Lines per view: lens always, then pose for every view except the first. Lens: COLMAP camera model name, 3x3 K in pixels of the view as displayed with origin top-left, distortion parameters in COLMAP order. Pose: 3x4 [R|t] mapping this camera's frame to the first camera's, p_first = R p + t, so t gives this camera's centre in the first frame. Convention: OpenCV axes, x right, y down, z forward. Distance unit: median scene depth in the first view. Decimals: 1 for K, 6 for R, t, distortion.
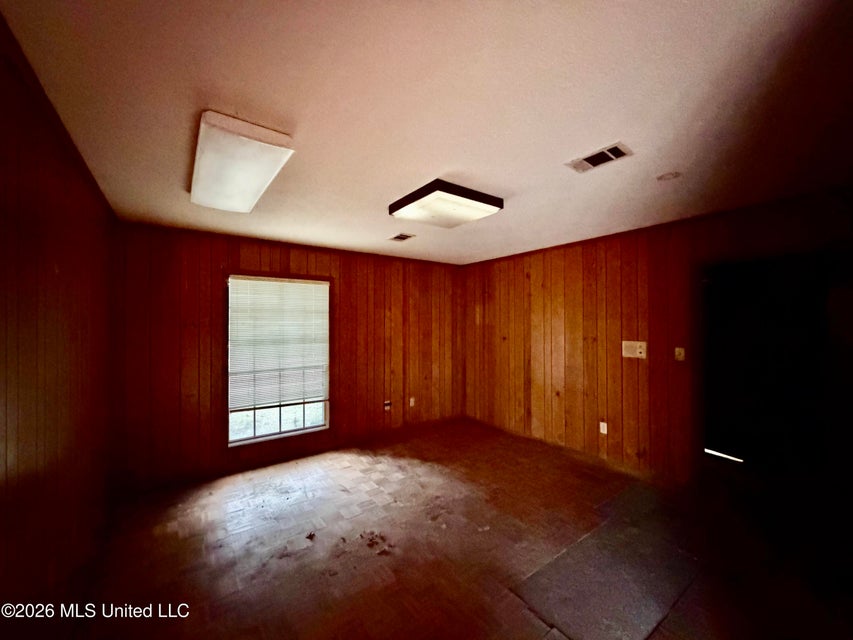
lens RADIAL K [[347.2, 0, 423.5], [0, 347.2, 319.9], [0, 0, 1]] dist [-0.007390, -0.000340]
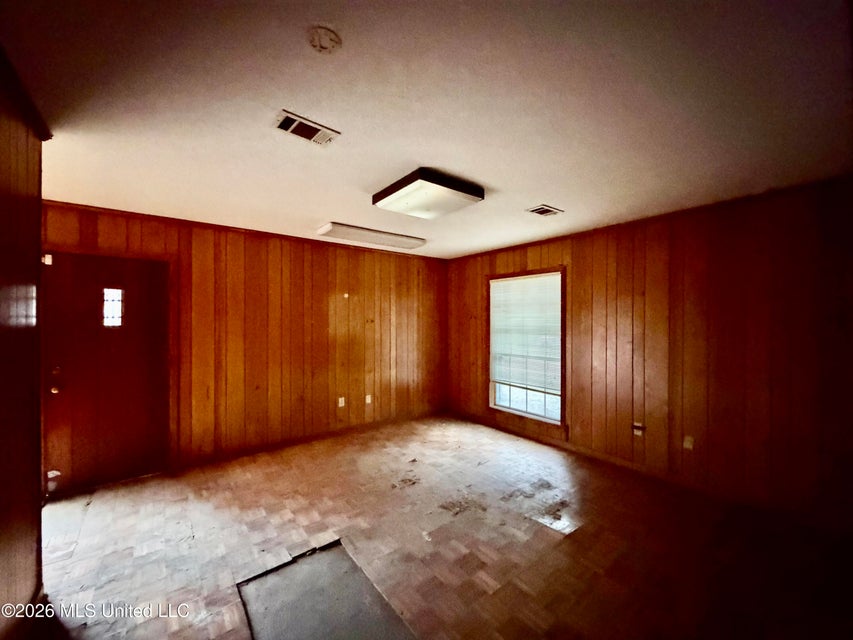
lens RADIAL K [[347.2, 0, 423.5], [0, 347.2, 320.7], [0, 0, 1]] dist [-0.007390, -0.000340]
pose [[0.015679, 0.002815, -0.999873, 0.743923], [0.004337, 0.999986, 0.002883, 0.022166], [0.999868, -0.004382, 0.015667, 0.671721]]
